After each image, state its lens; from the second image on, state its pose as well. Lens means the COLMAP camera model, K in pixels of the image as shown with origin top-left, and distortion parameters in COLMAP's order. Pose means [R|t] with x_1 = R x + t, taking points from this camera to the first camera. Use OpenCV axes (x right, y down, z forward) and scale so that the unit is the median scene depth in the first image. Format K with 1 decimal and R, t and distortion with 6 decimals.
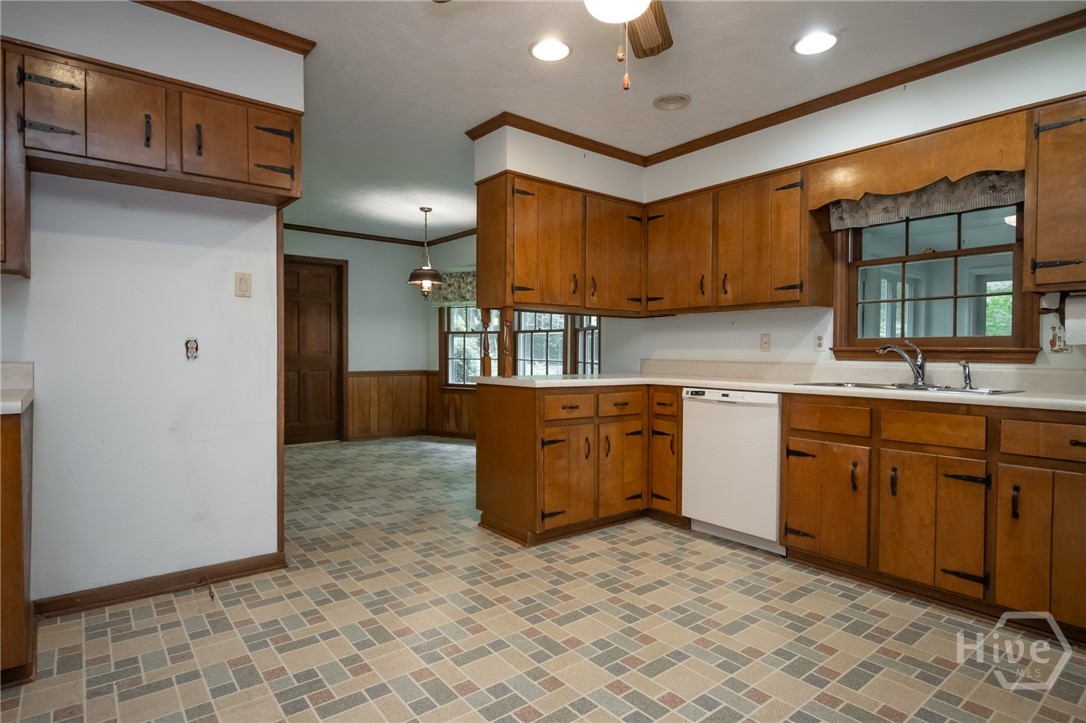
lens RADIAL K [[566.3, 0, 543.0], [0, 566.3, 358.6], [0, 0, 1]] dist [0.000213, -0.002409]
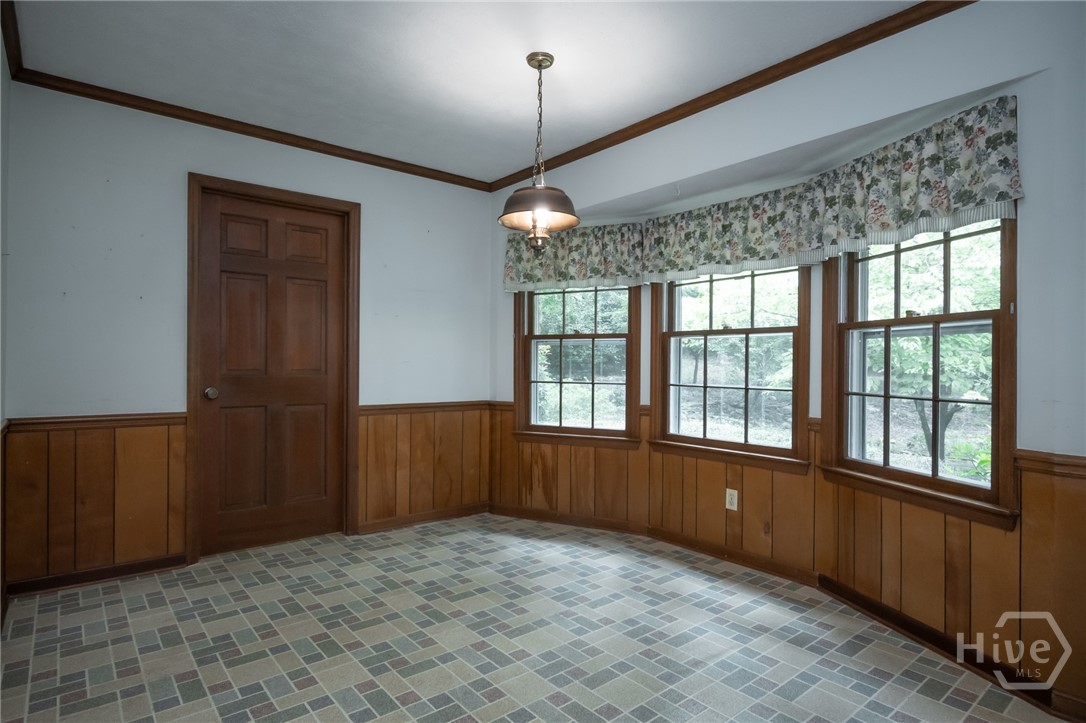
lens RADIAL K [[566.3, 0, 541.8], [0, 566.3, 366.1], [0, 0, 1]] dist [0.000213, -0.002409]
pose [[0.999957, 0.001107, 0.009201, -0.161537], [-0.000955, 0.999863, -0.016527, -0.006455], [-0.009219, 0.016518, 0.999821, 0.423130]]
